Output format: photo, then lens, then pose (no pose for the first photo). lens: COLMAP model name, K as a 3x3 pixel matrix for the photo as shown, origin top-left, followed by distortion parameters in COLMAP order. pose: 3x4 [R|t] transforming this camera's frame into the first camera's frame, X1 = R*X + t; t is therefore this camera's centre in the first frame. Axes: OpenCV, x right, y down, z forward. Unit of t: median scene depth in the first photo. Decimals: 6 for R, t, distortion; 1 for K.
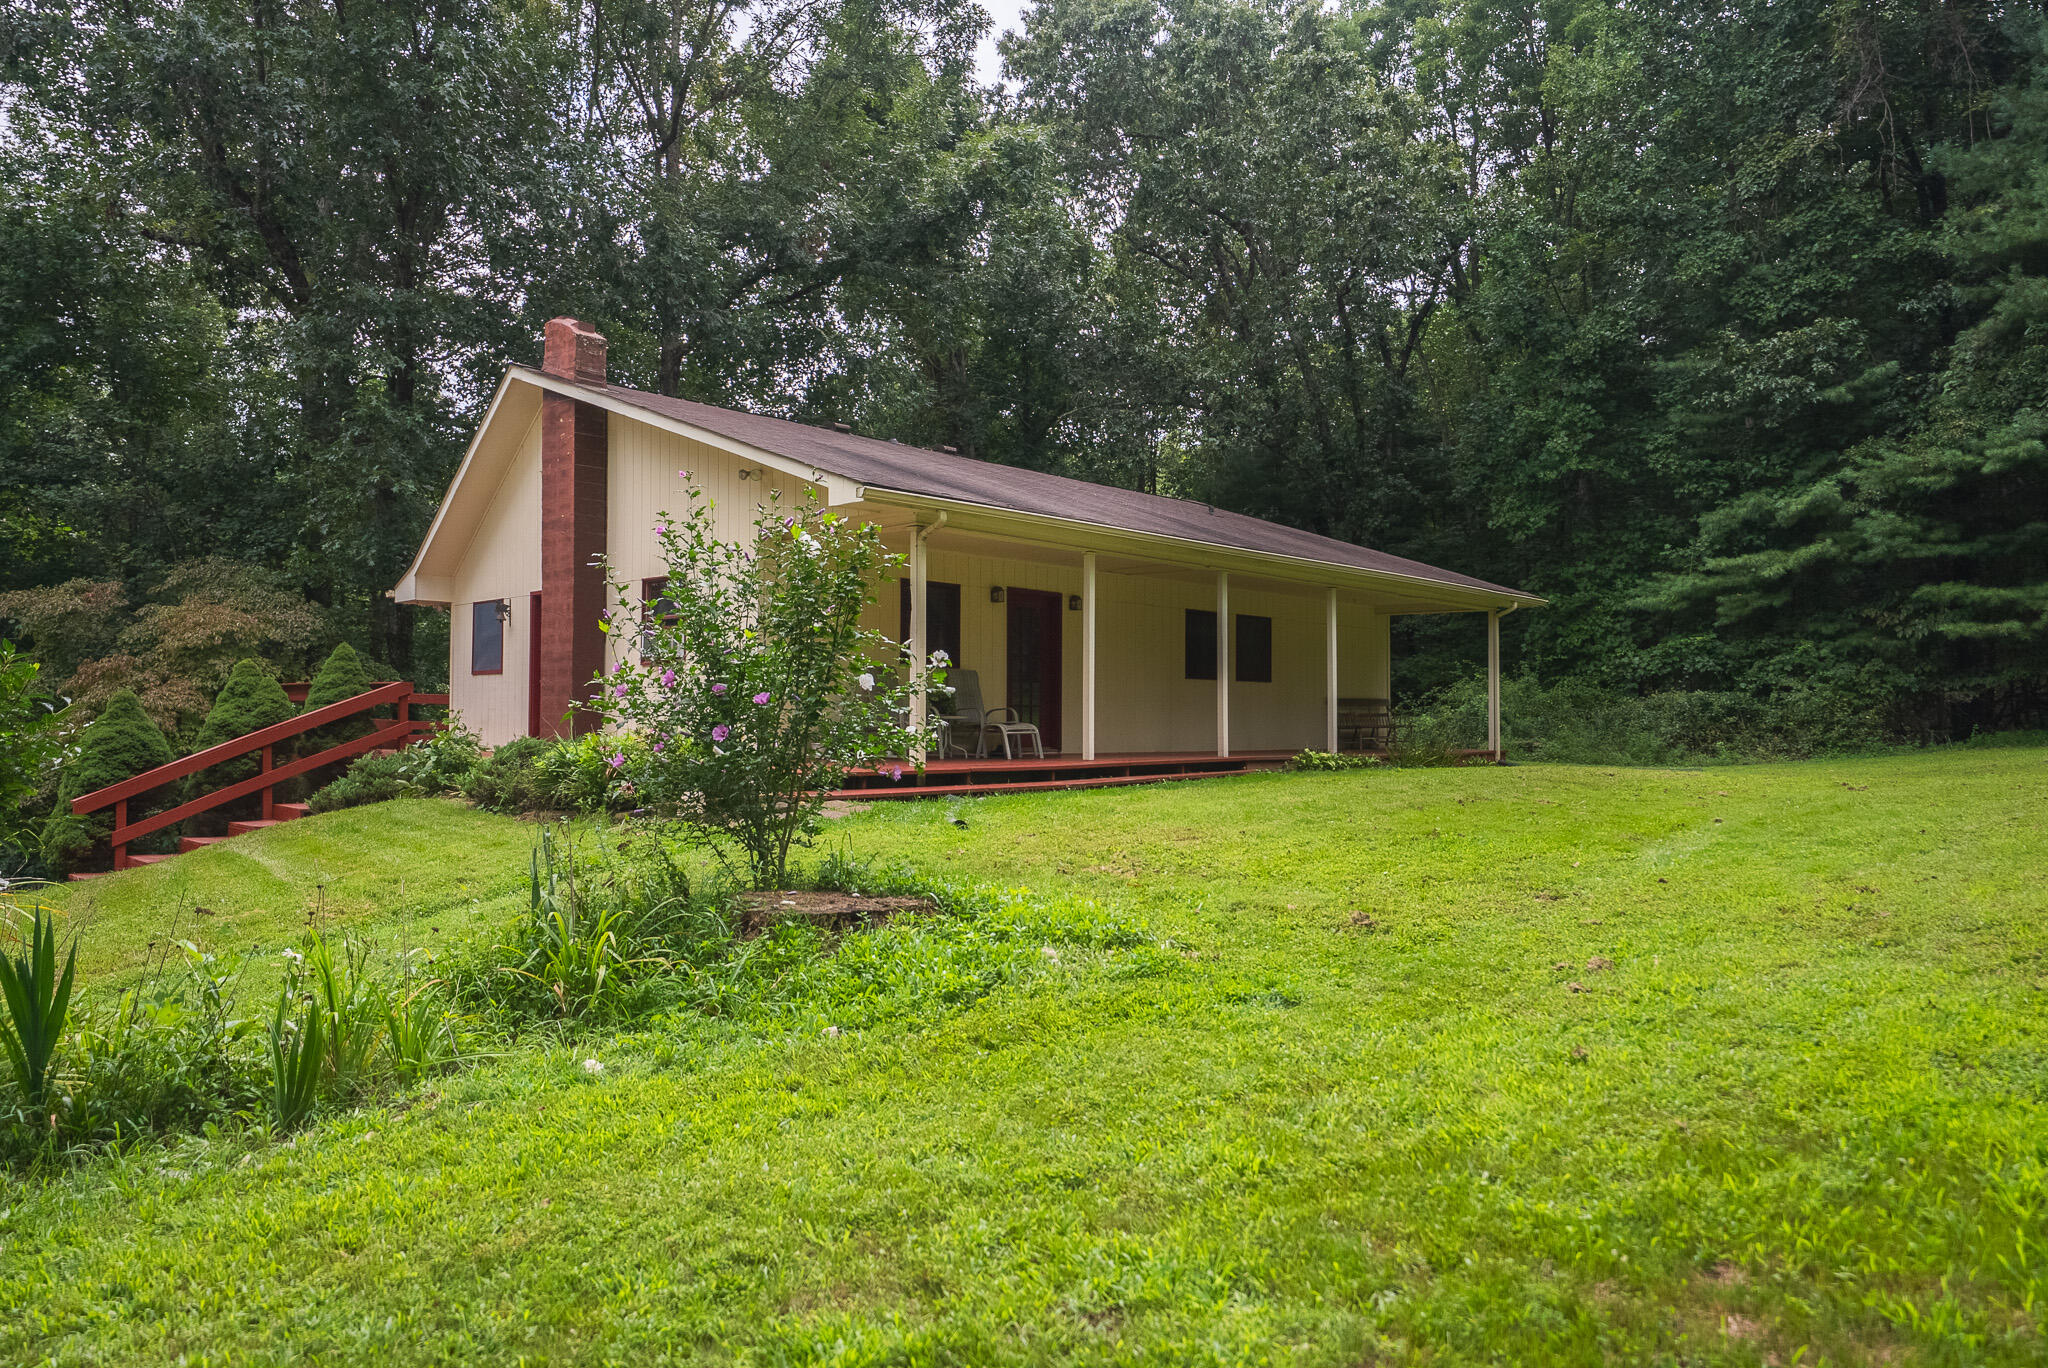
lens RADIAL K [[1403.0, 0, 1022.6], [0, 1403.0, 690.0], [0, 0, 1]] dist [0.037422, -0.000730]
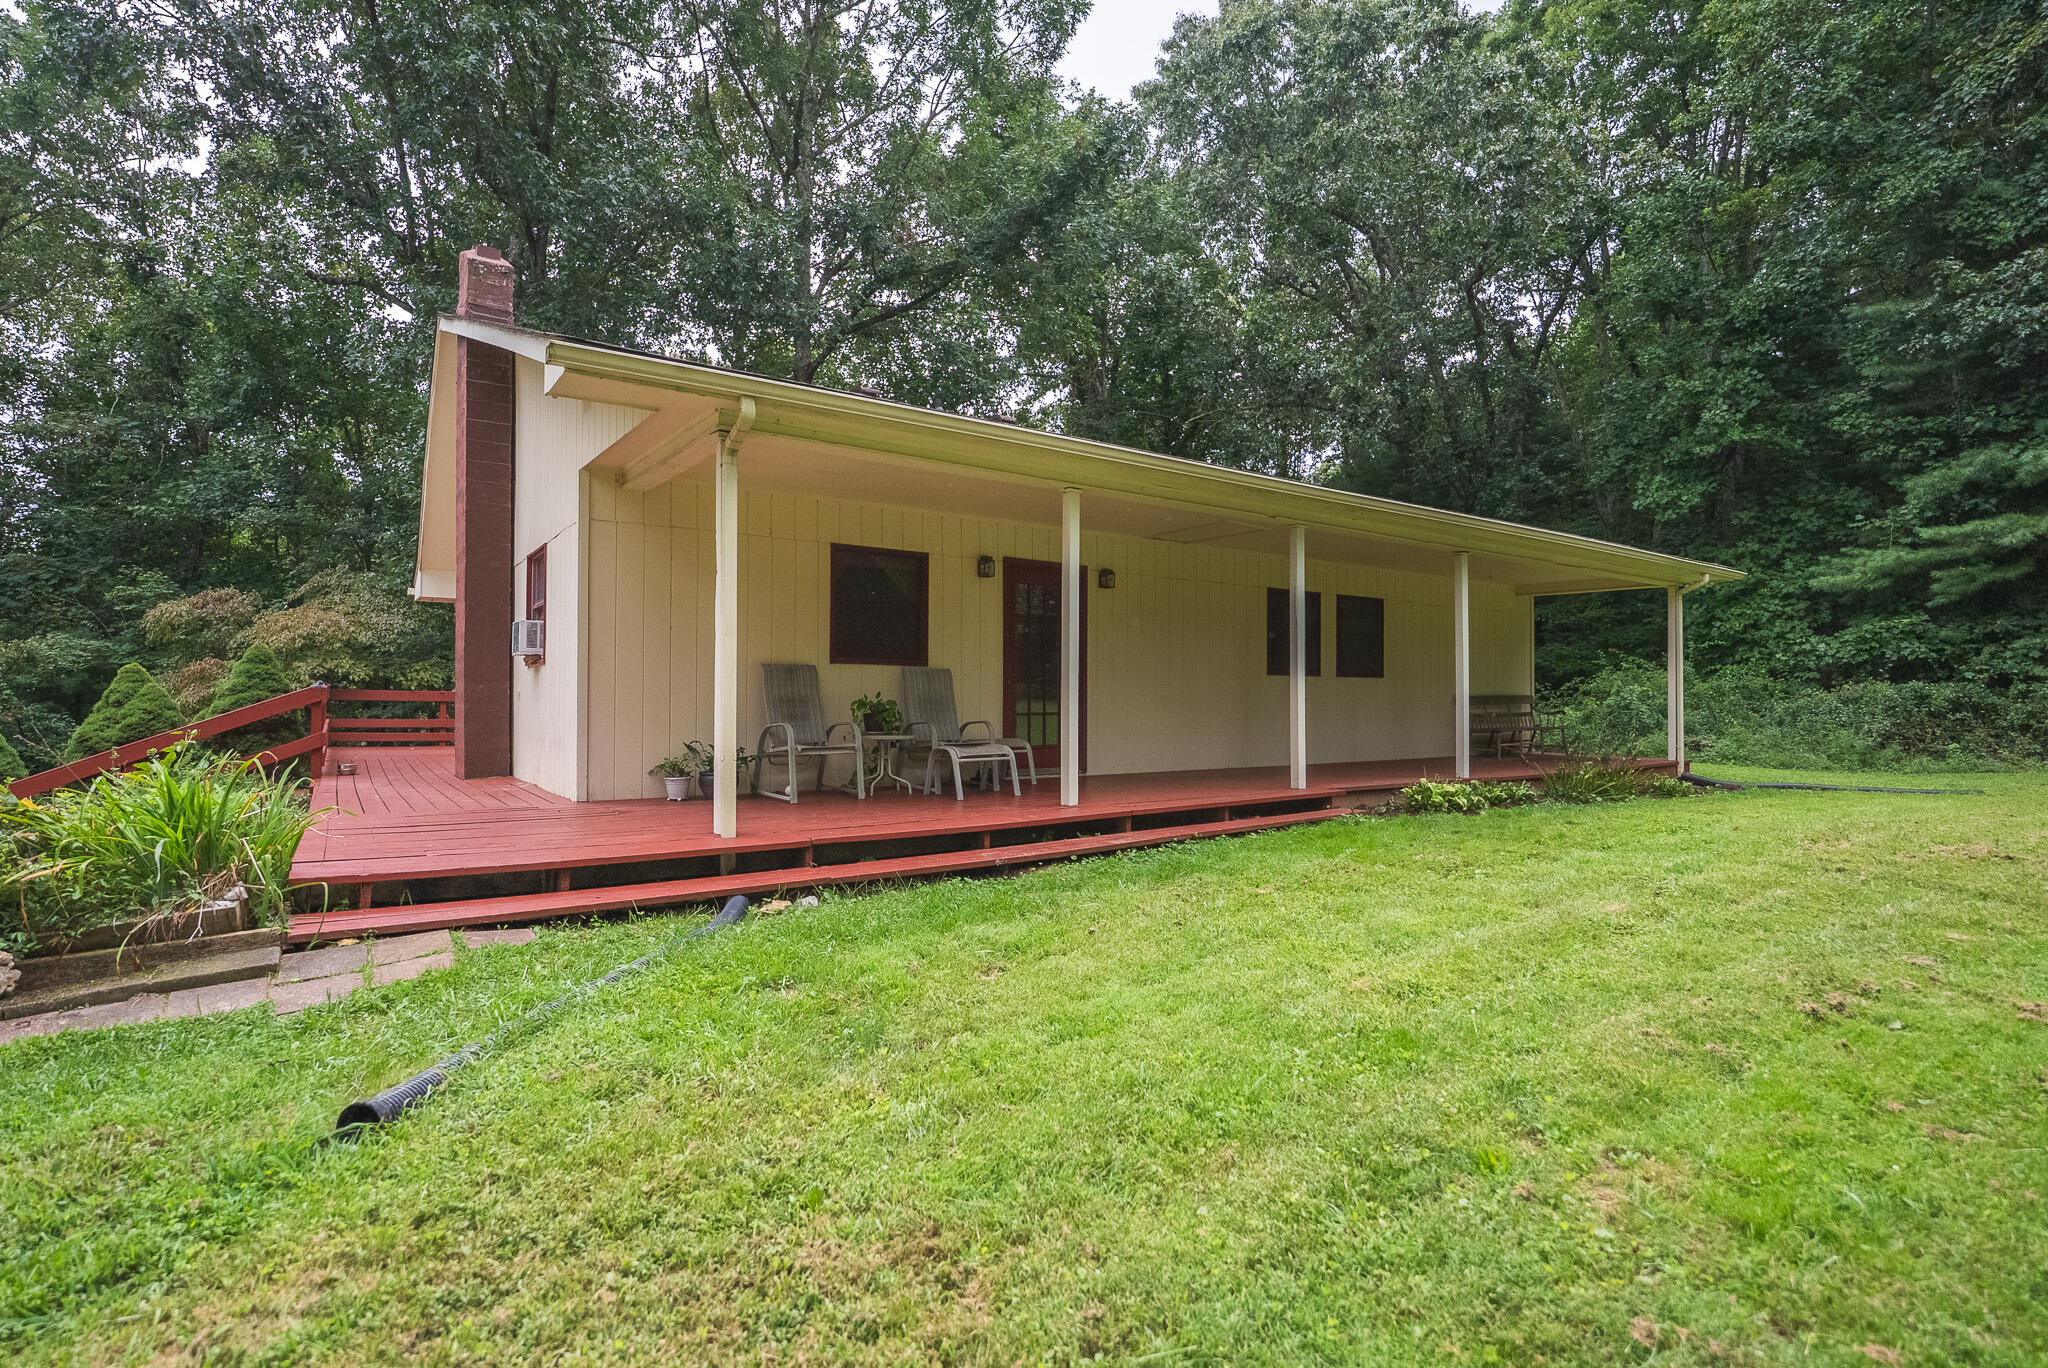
lens RADIAL K [[1004.8, 0, 1028.3], [0, 1004.8, 696.7], [0, 0, 1]] dist [-0.009443, 0.001824]
pose [[0.982068, -0.002027, -0.188519, 0.065400], [0.006257, 0.999742, 0.021845, -0.006694], [0.188426, -0.022633, 0.981827, 0.300918]]
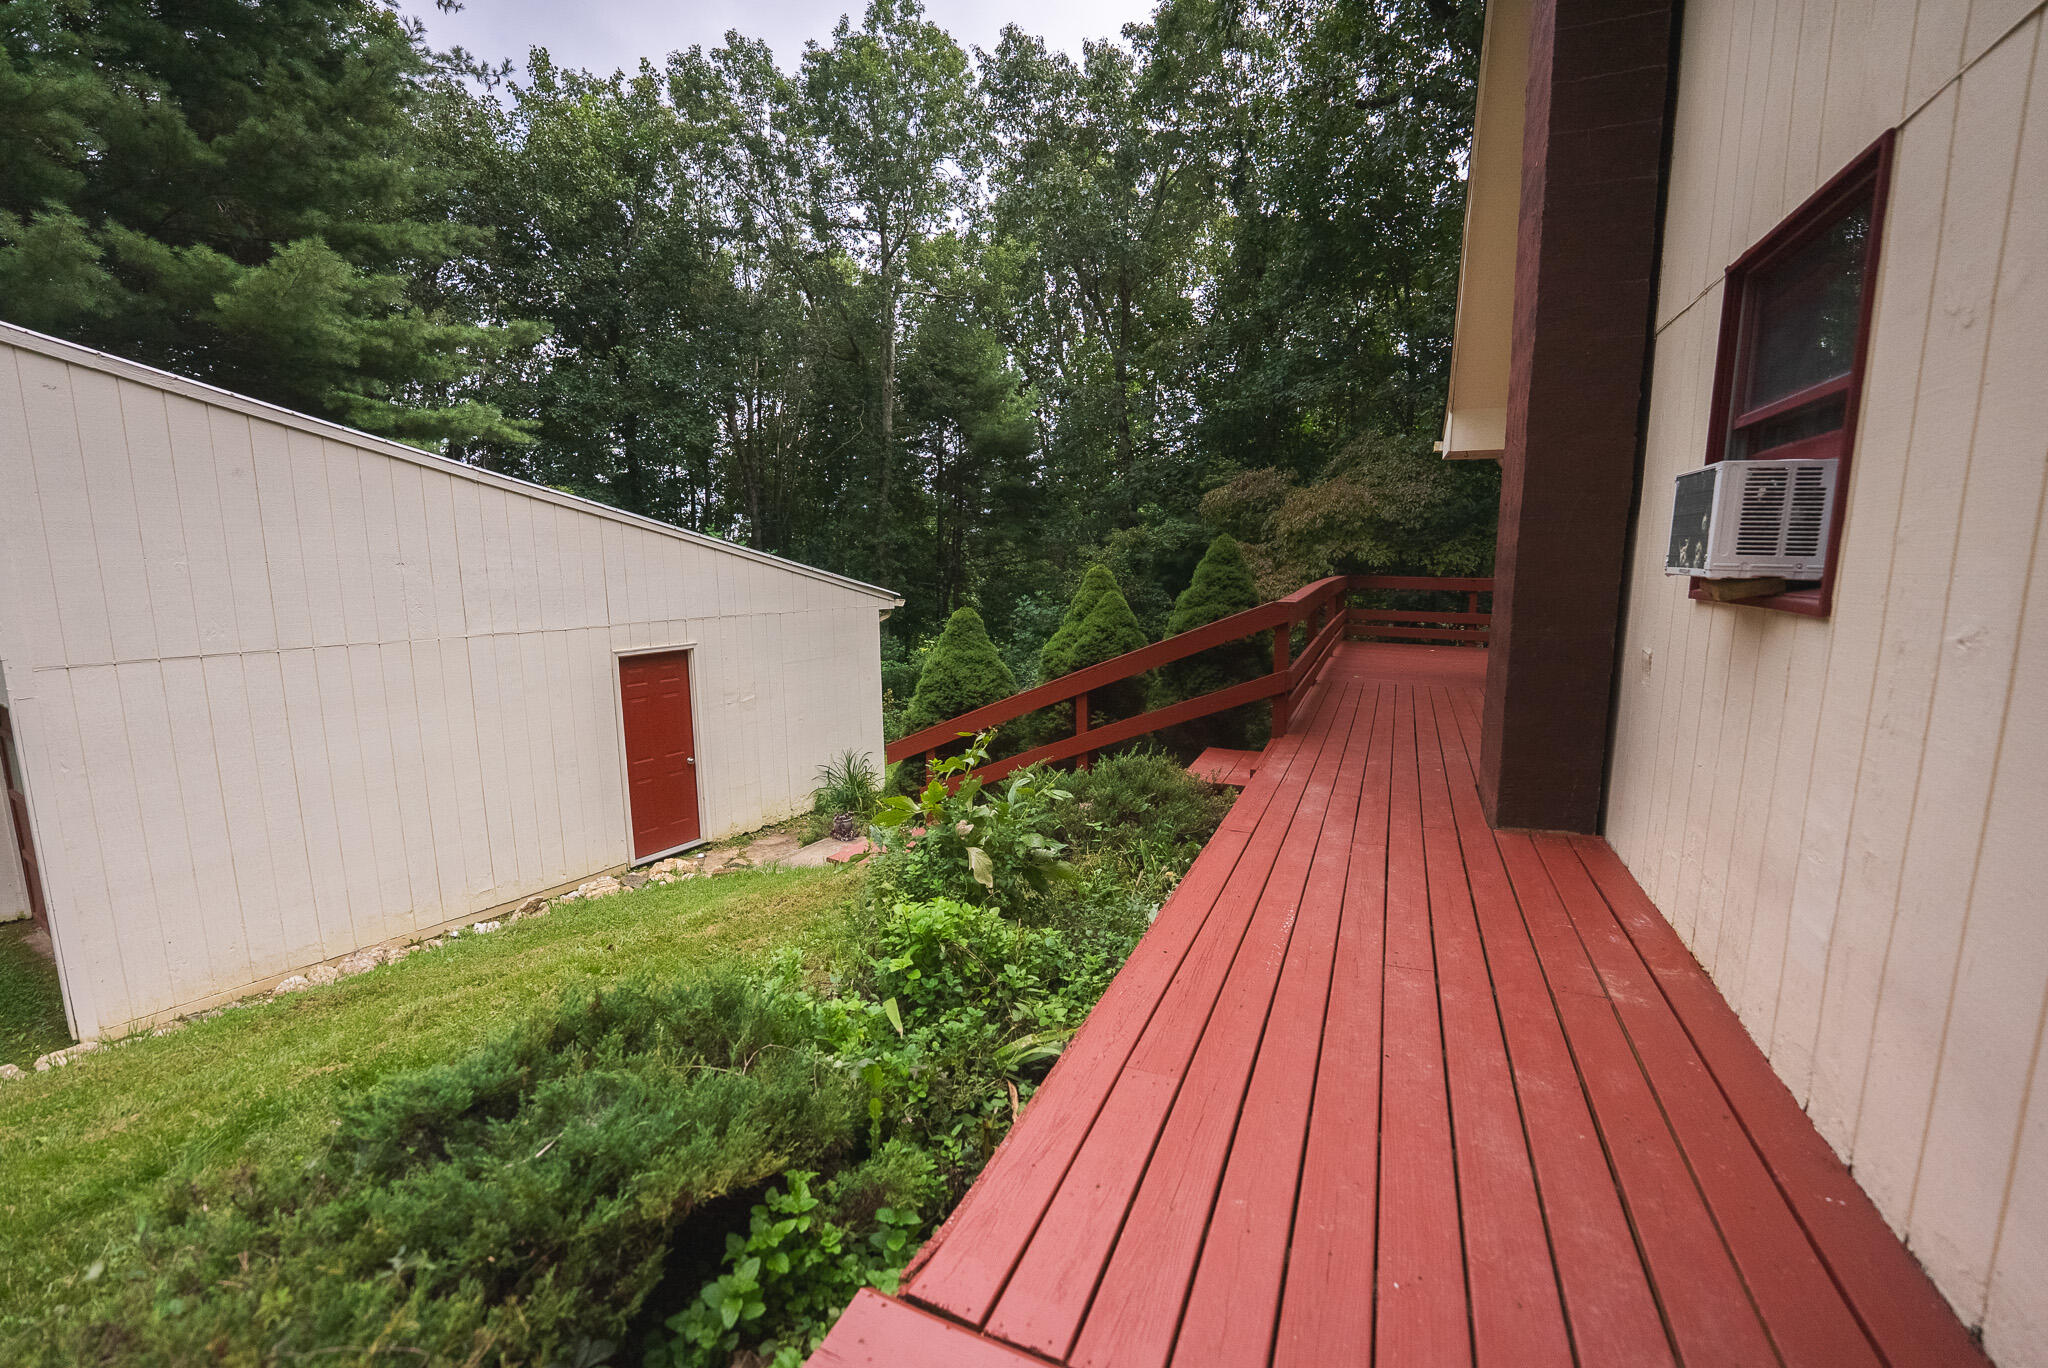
lens RADIAL K [[835.4, 0, 1024.8], [0, 835.4, 684.9], [0, 0, 1]] dist [-0.025113, 0.001068]
pose [[0.347447, 0.140214, -0.927157, -0.099321], [0.029046, 0.986673, 0.160099, -0.018252], [0.937250, -0.082557, 0.338744, 0.491619]]
